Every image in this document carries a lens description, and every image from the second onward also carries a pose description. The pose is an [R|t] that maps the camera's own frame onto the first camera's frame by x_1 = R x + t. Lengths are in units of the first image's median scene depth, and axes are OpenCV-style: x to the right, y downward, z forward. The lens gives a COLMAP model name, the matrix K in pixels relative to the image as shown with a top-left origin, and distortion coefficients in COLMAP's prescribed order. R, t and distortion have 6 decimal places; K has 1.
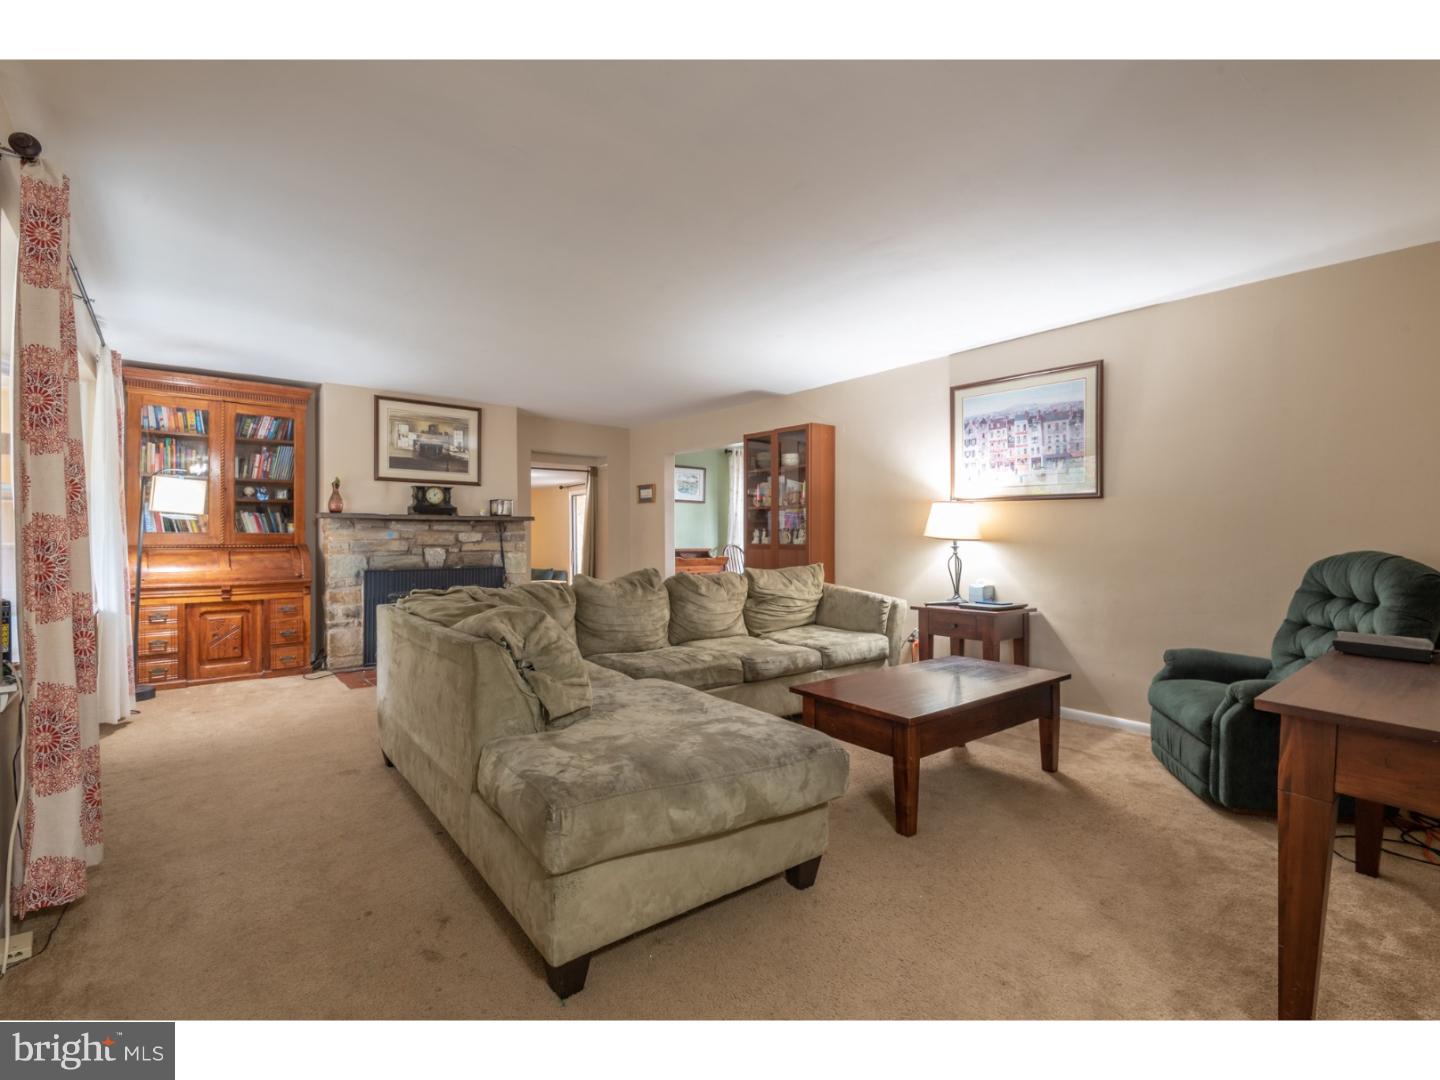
lens RADIAL K [[659.0, 0, 712.2], [0, 659.0, 532.0], [0, 0, 1]] dist [0.038689, -0.020915]
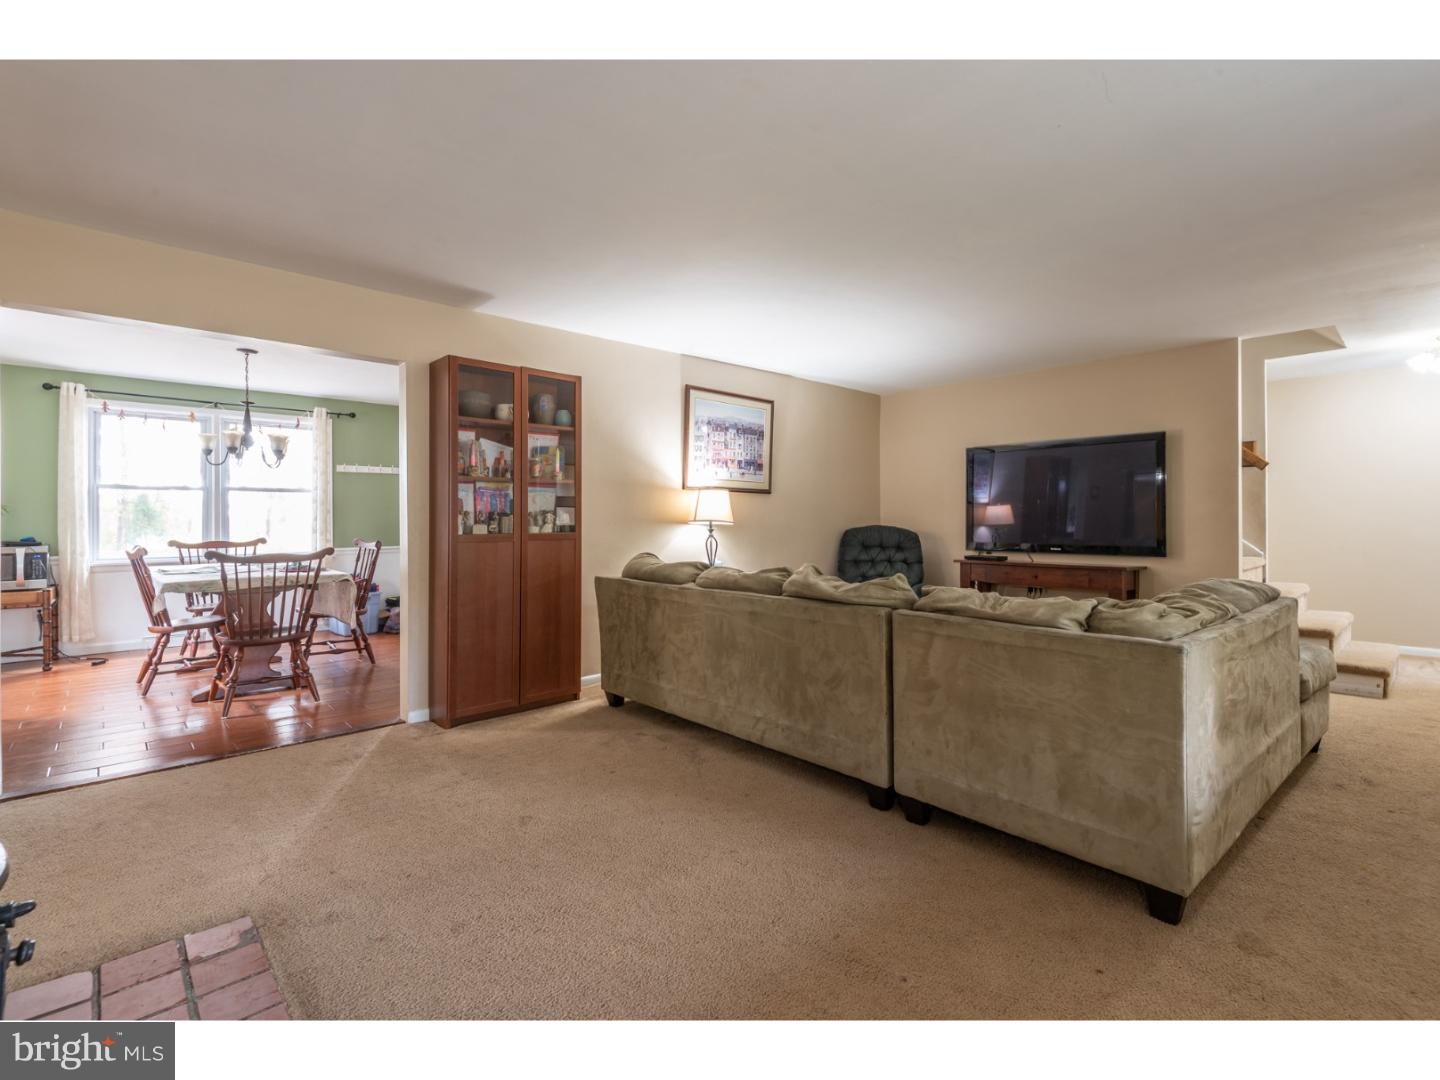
lens RADIAL K [[659.0, 0, 712.2], [0, 659.0, 532.0], [0, 0, 1]] dist [0.038689, -0.020915]
pose [[-0.059765, -0.016817, 0.998071, -0.793626], [0.007764, 0.999820, 0.017311, 0.007319], [-0.998182, 0.008784, -0.059623, 1.105738]]
